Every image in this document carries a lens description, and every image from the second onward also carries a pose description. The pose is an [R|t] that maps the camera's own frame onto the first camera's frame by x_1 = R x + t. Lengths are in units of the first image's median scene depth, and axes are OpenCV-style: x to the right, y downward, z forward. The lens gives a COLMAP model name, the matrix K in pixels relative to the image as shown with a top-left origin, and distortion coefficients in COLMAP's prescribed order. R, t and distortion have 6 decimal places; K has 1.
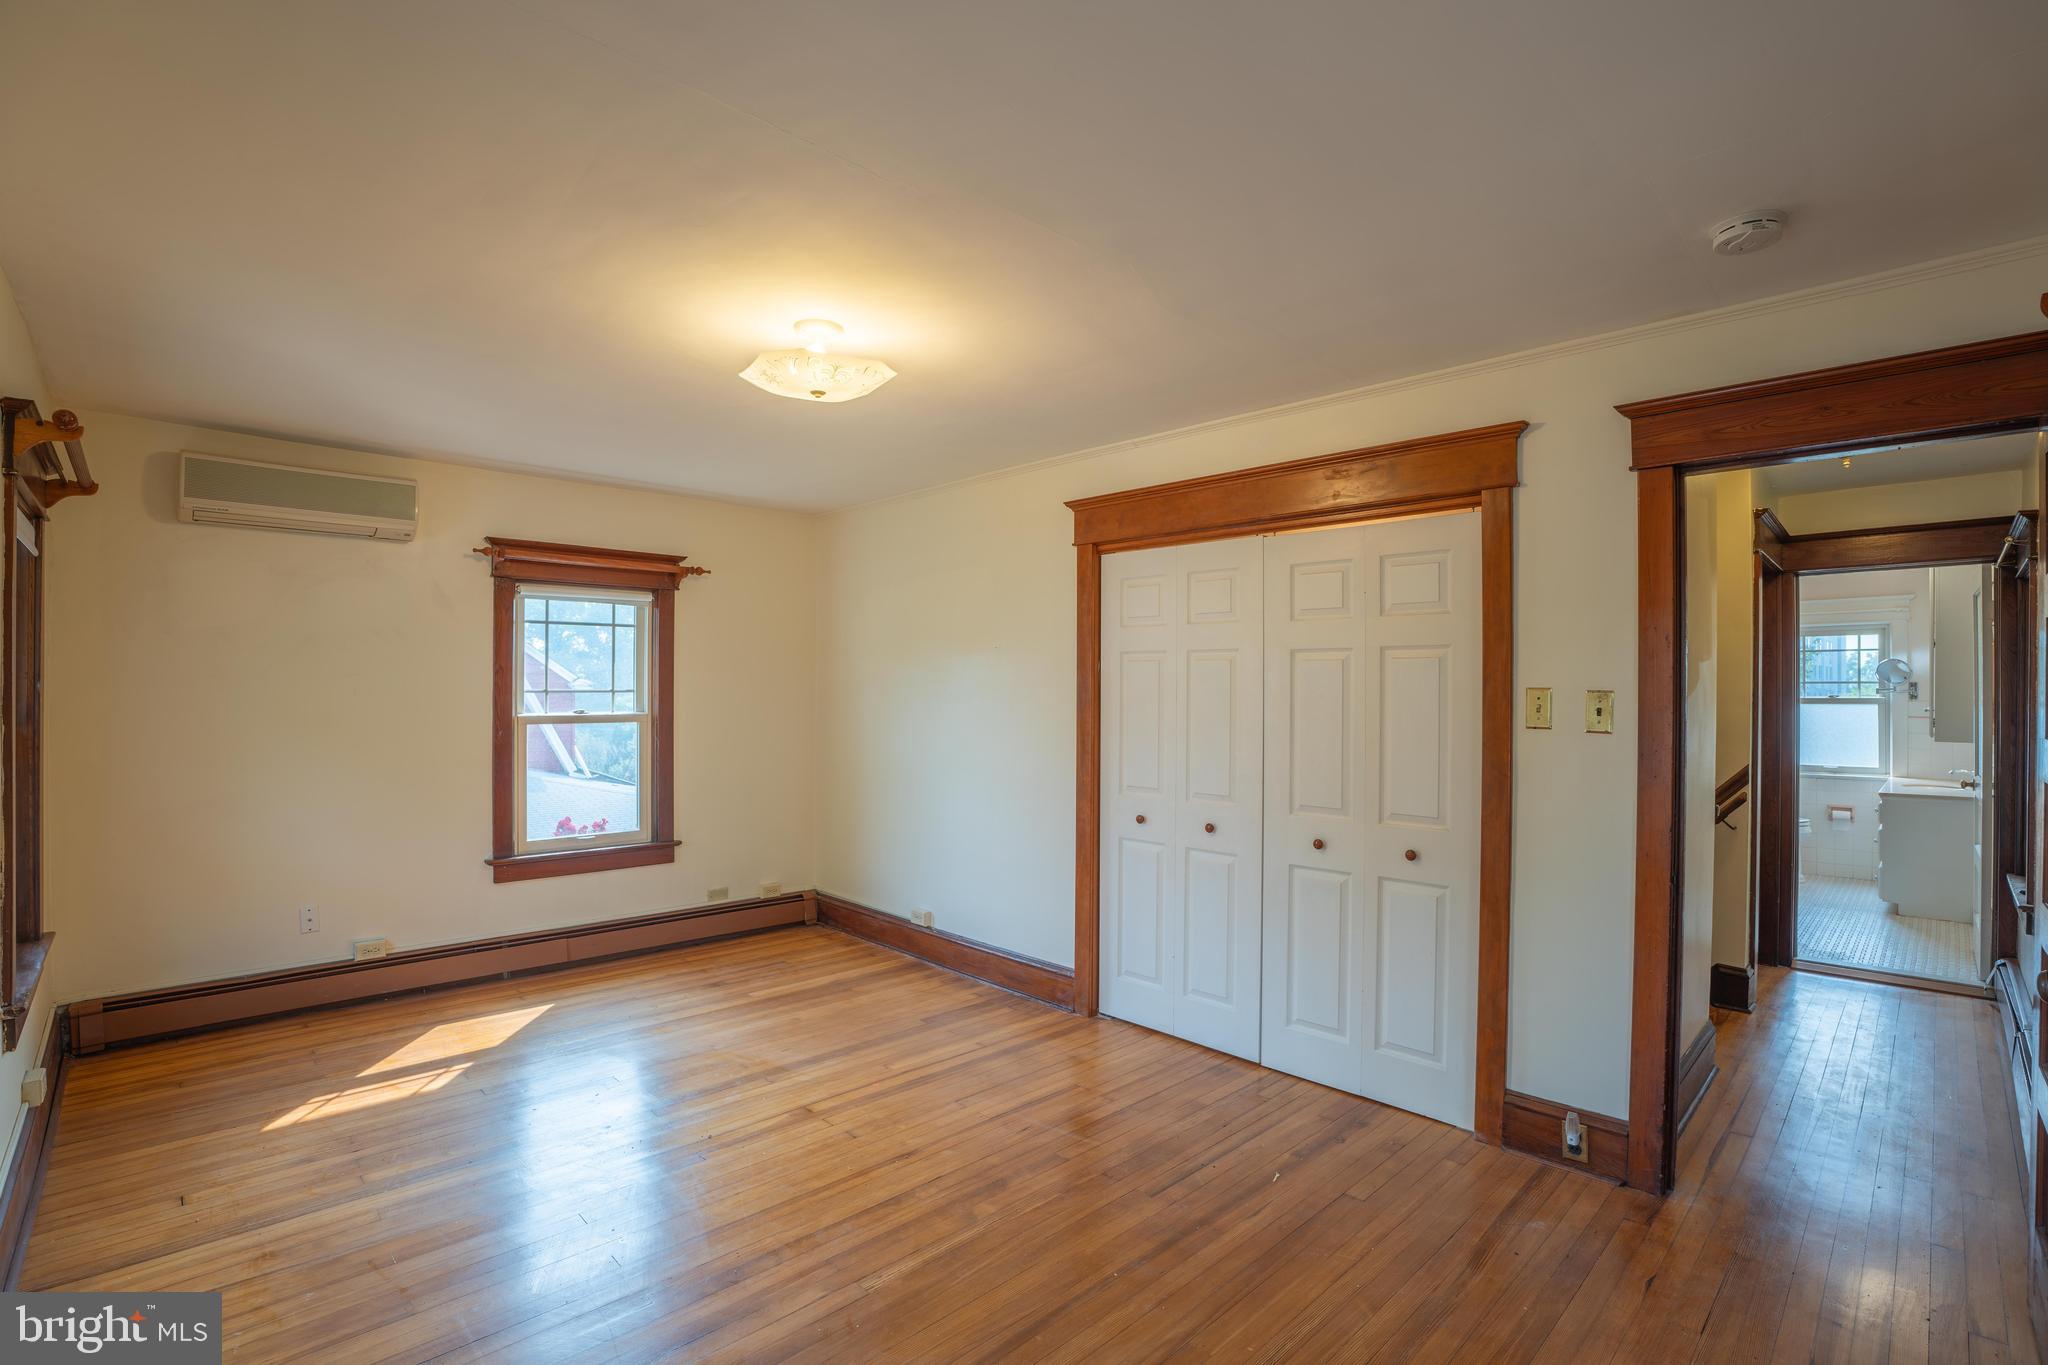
lens RADIAL K [[933.8, 0, 1018.4], [0, 933.8, 679.4], [0, 0, 1]] dist [-0.073409, 0.016939]
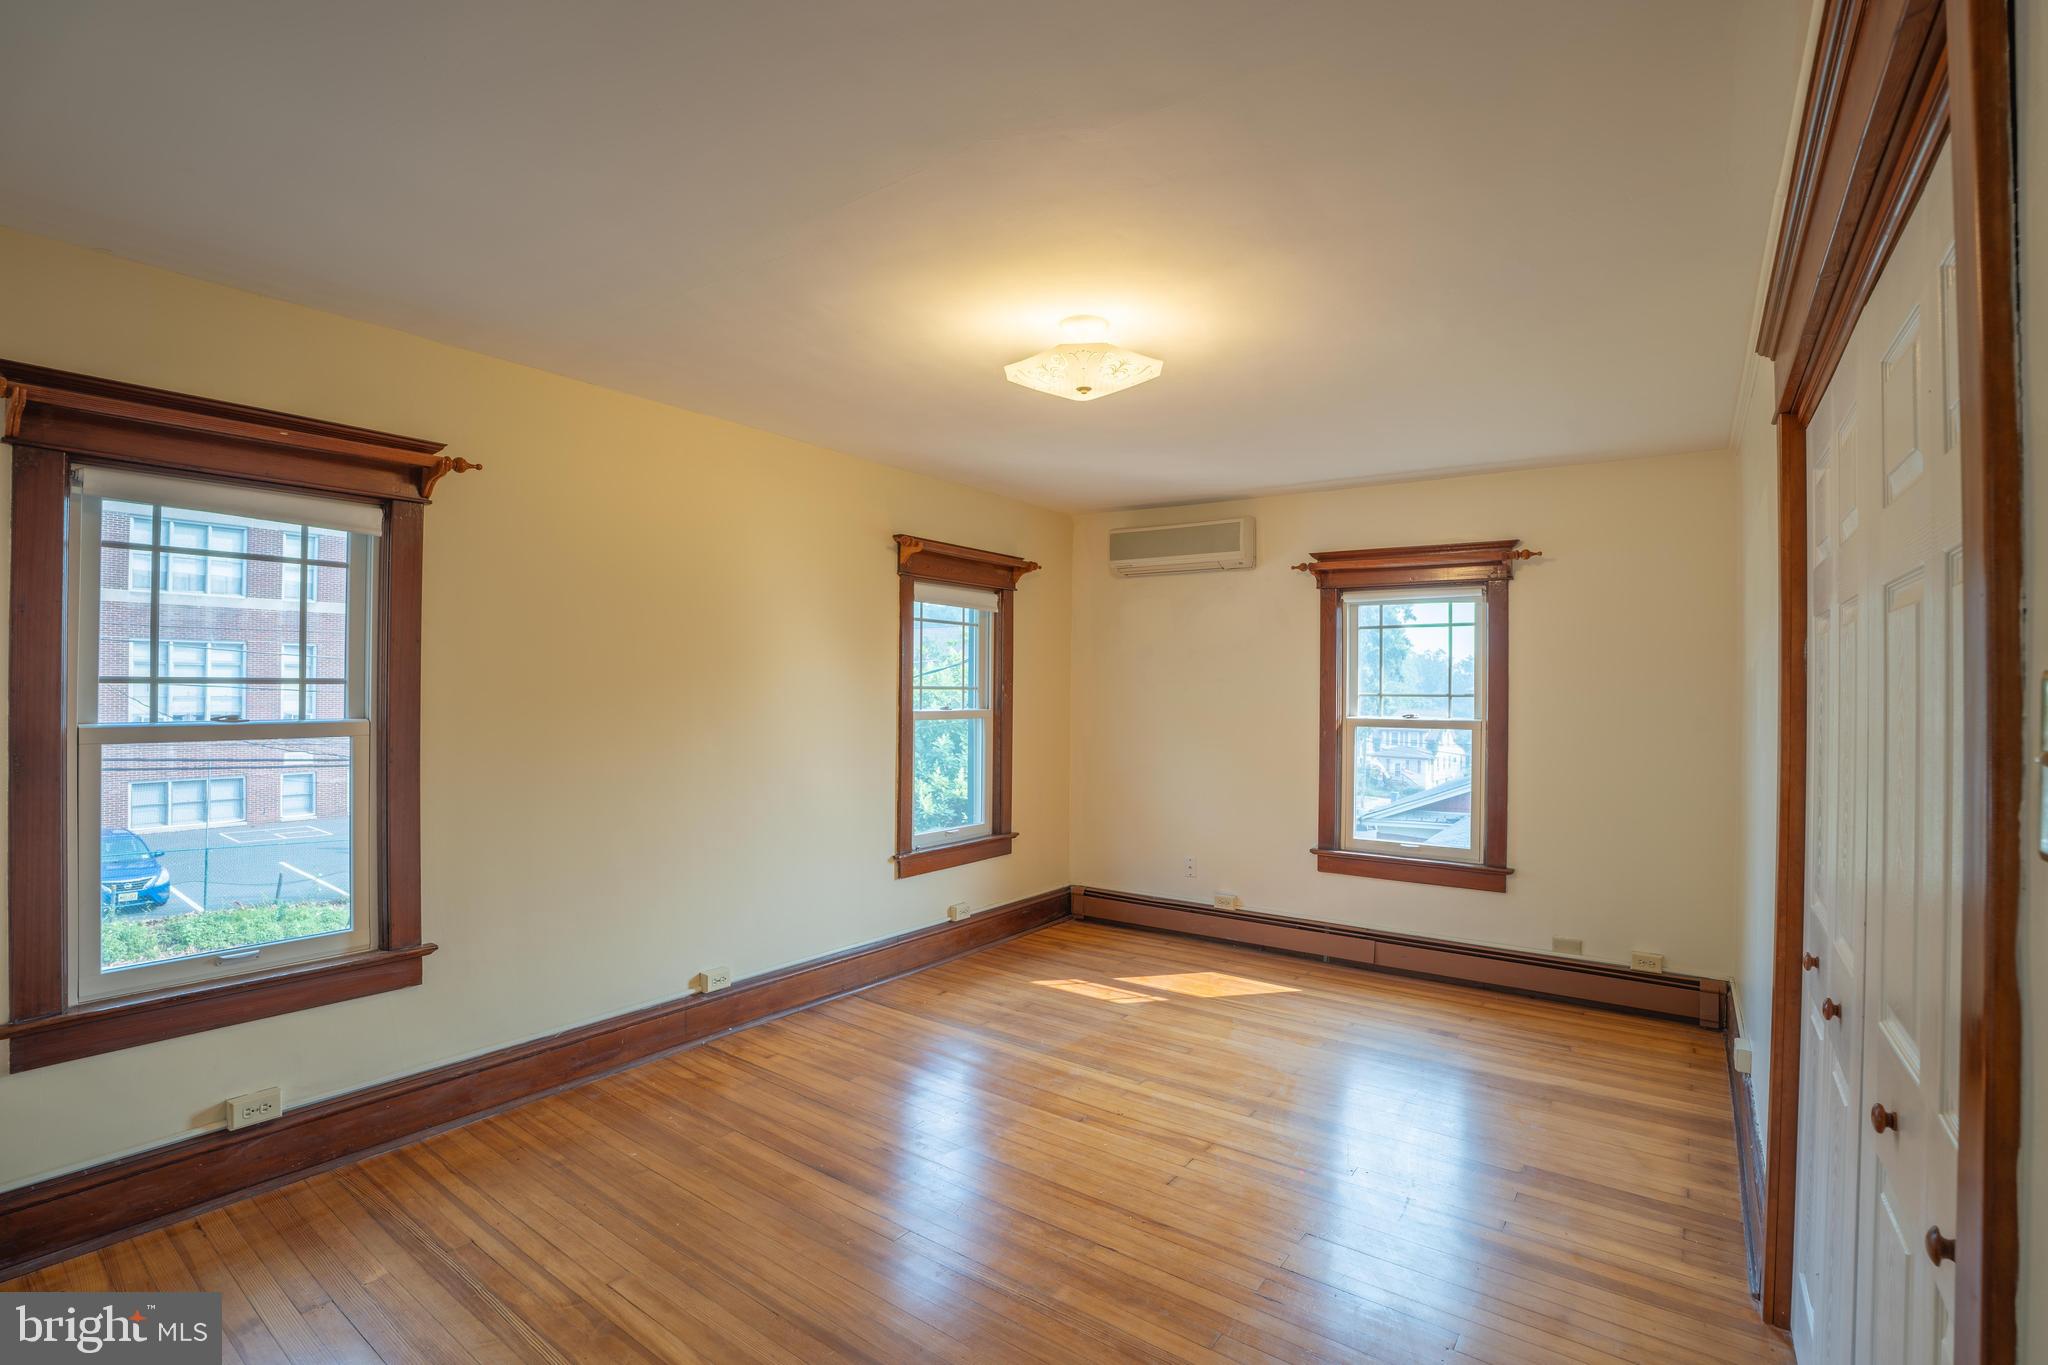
lens RADIAL K [[933.8, 0, 1029.2], [0, 933.8, 685.9], [0, 0, 1]] dist [-0.073409, 0.016939]
pose [[0.172661, -0.006367, -0.984961, 0.465781], [0.000619, 0.999980, -0.006355, 0.009897], [0.984981, 0.000488, 0.172662, 0.480172]]
